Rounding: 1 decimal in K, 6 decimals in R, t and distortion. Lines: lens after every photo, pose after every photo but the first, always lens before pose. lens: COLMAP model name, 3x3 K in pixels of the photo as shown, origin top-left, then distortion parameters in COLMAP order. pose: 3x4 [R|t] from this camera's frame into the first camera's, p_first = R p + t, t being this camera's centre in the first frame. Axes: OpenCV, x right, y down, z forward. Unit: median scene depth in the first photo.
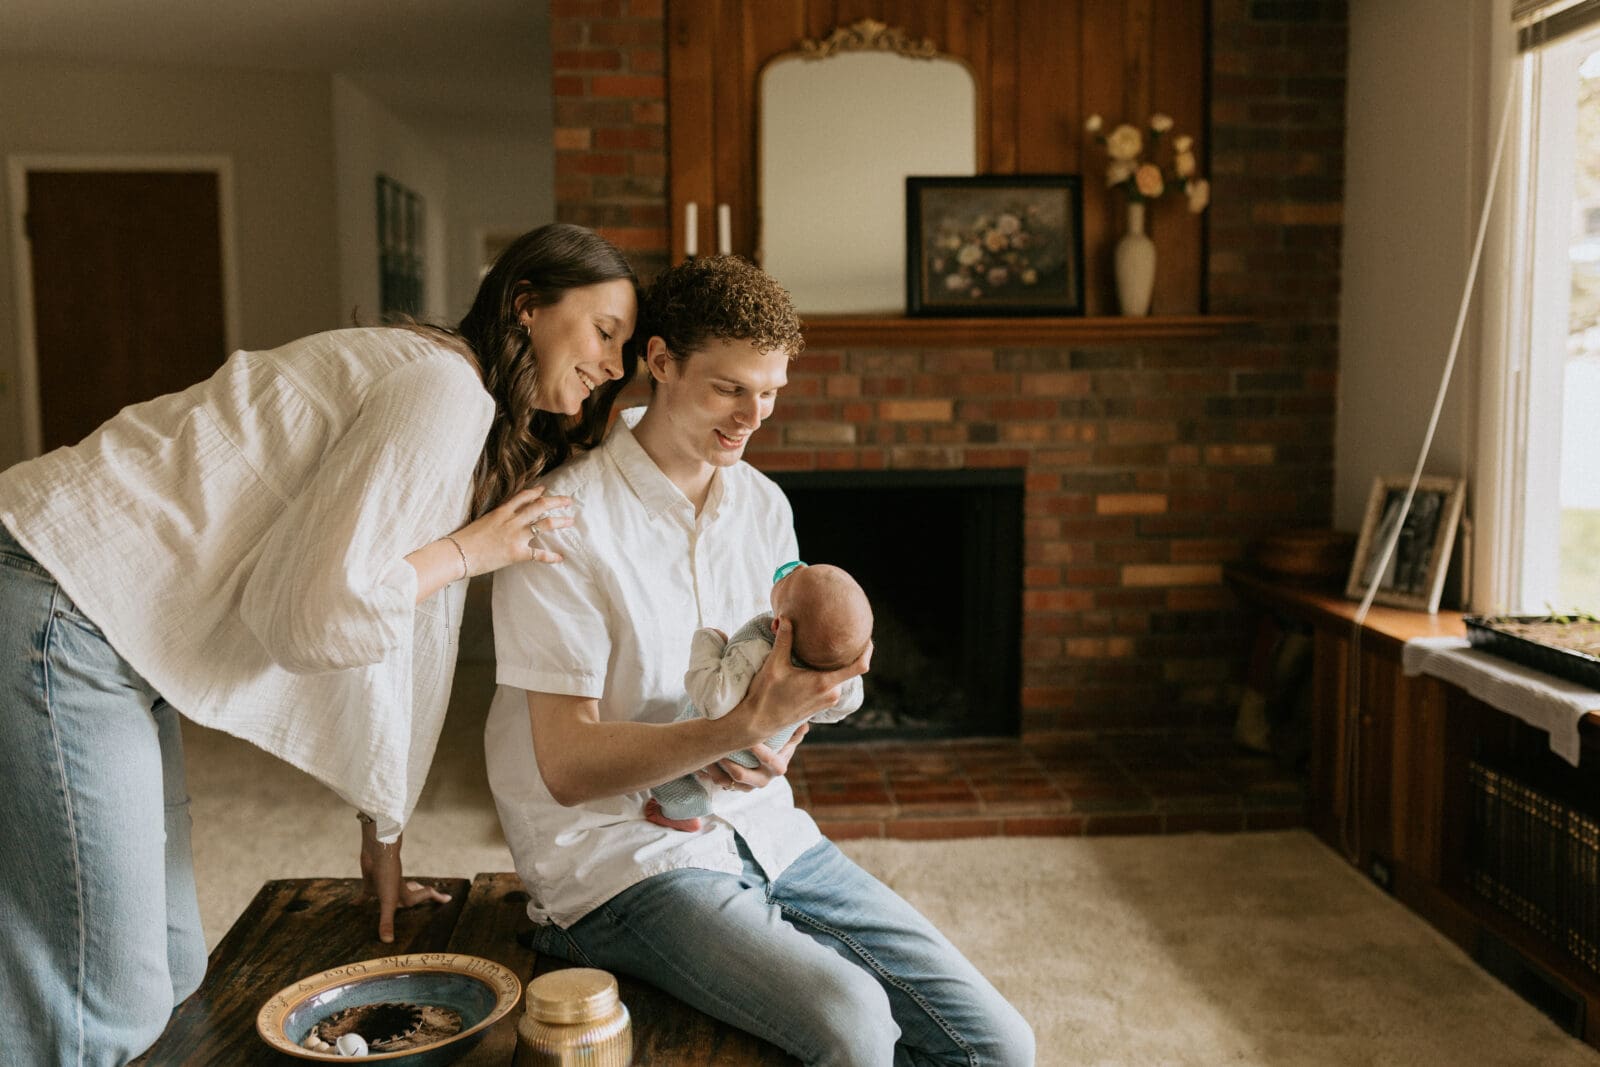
lens RADIAL K [[1535.7, 0, 807.5], [0, 1535.7, 535.3], [0, 0, 1]] dist [0.022256, 0.000000]
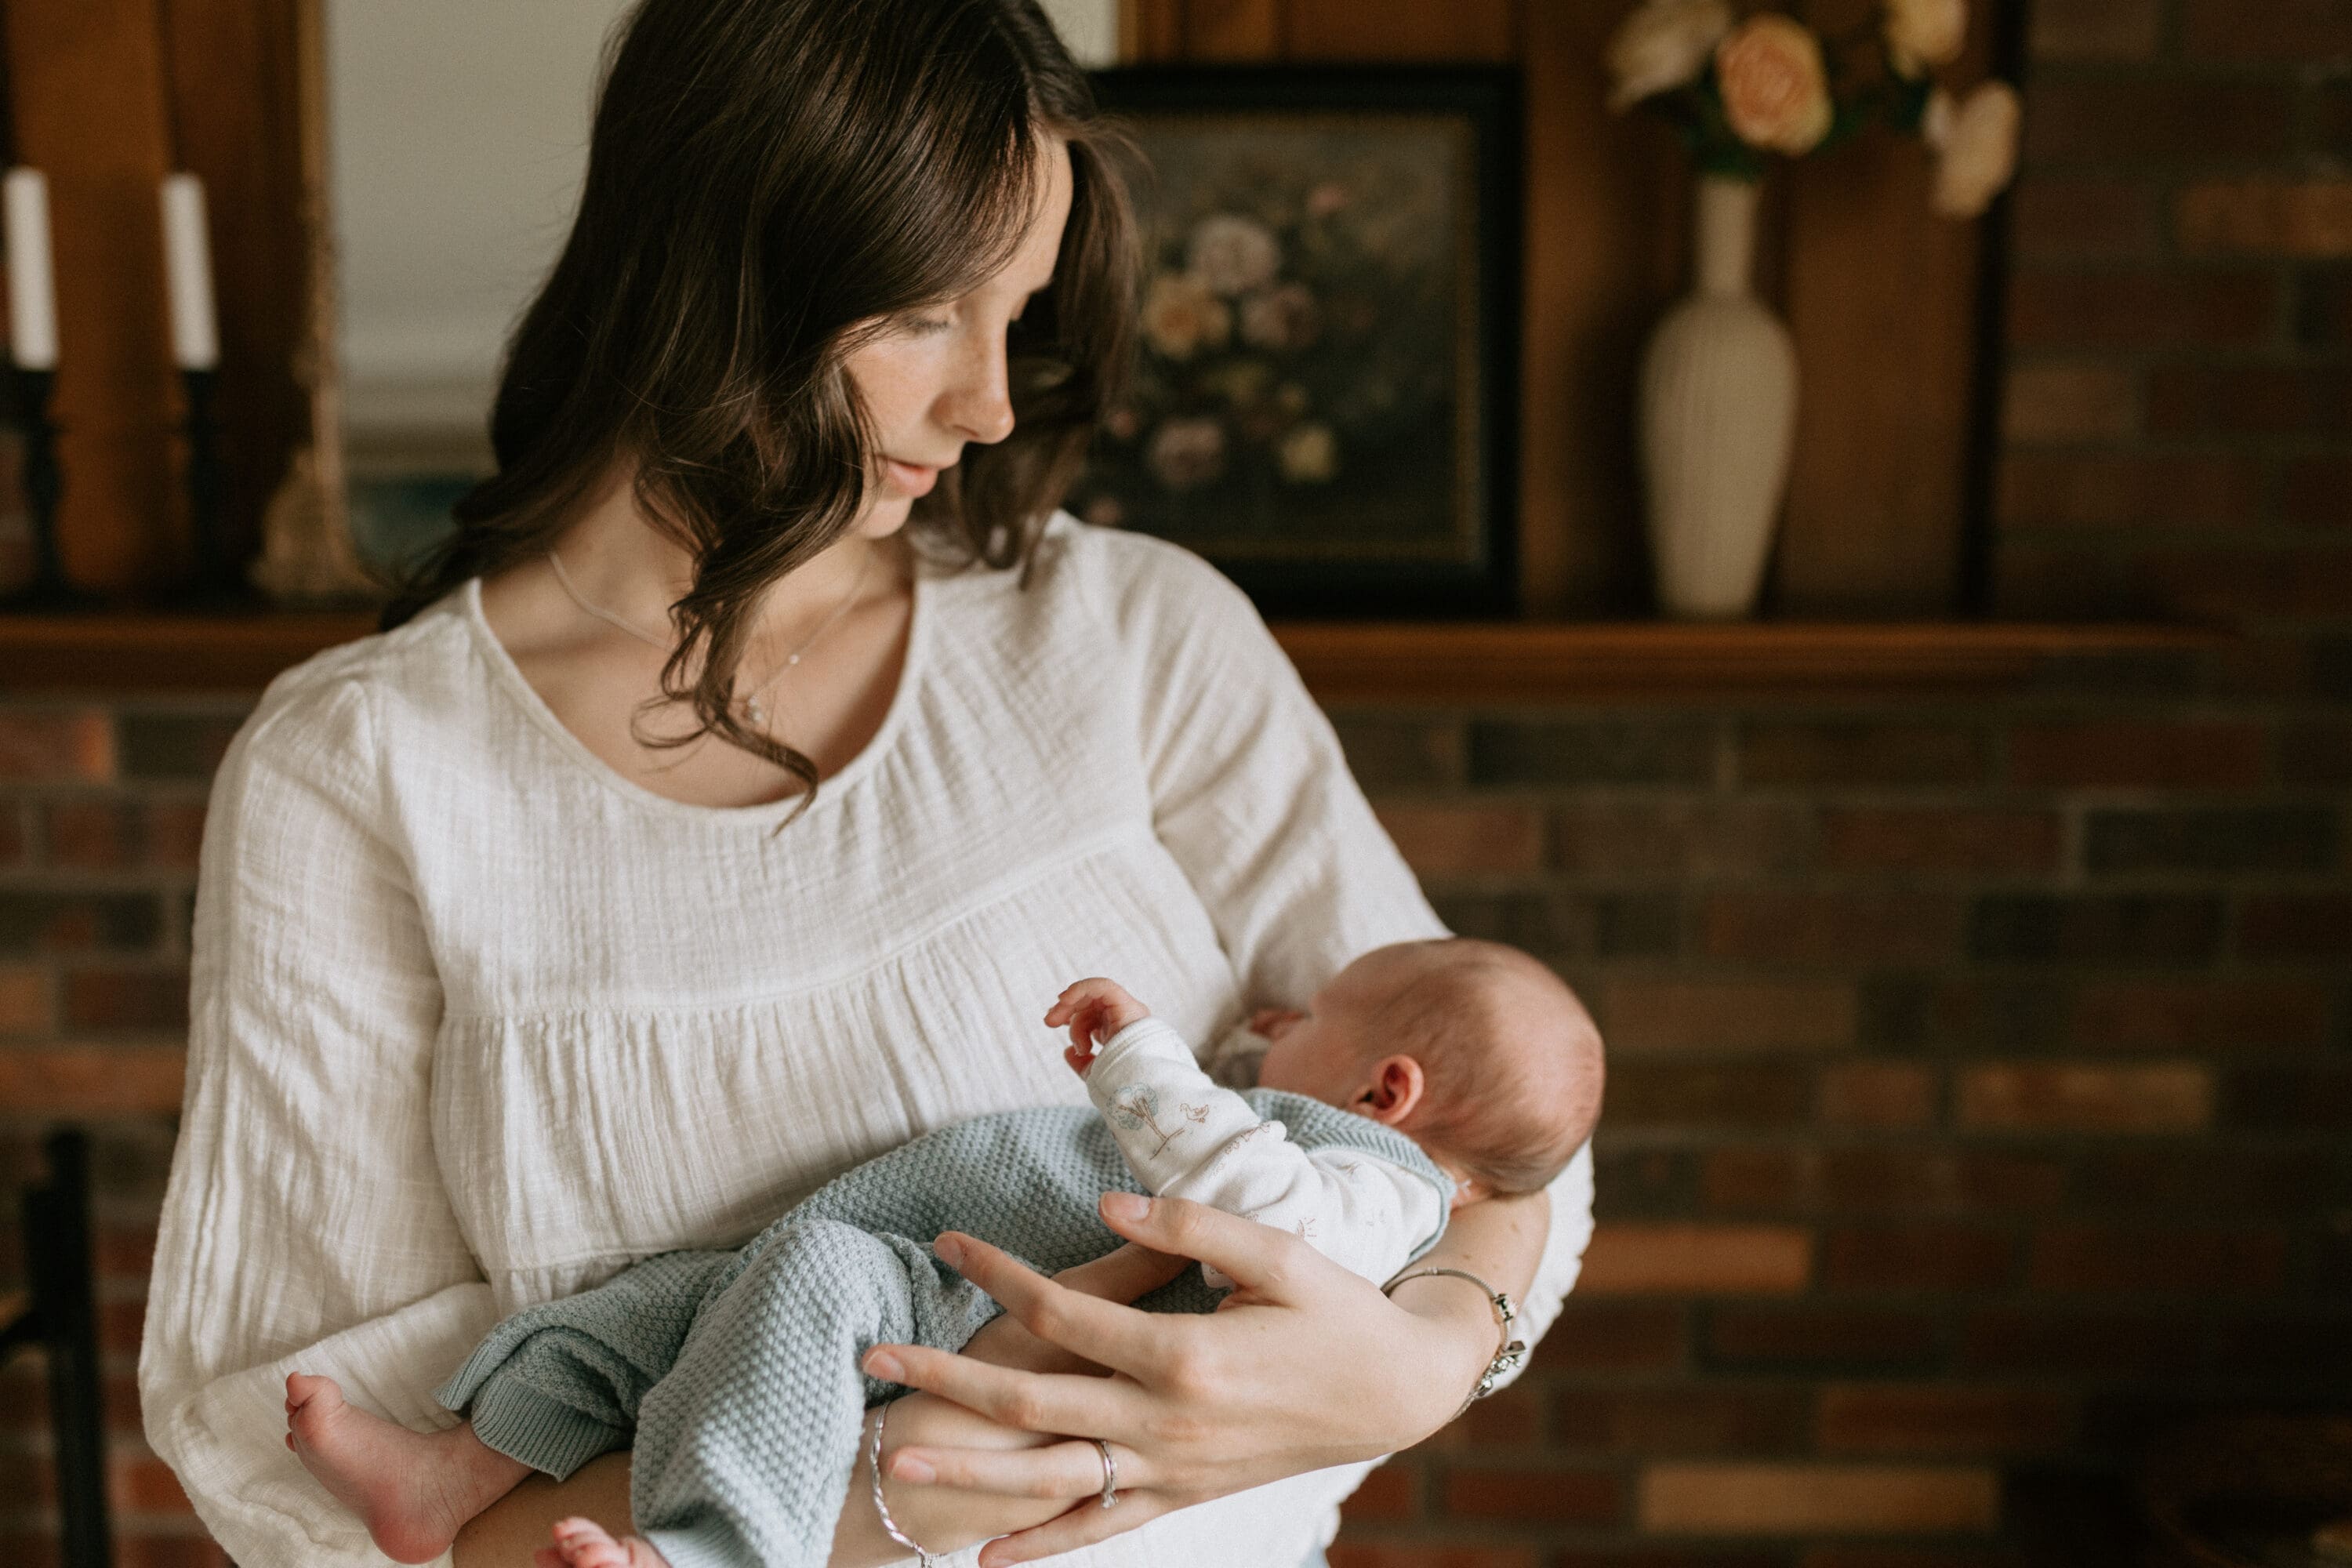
lens RADIAL K [[2257.5, 0, 1169.6], [0, 2257.5, 786.4], [0, 0, 1]] dist [0.022256, 0.000000]
pose [[0.997649, 0.022697, -0.064669, 0.143516], [-0.018095, 0.997321, 0.070871, -0.135443], [0.066105, -0.069534, 0.995387, 0.593650]]
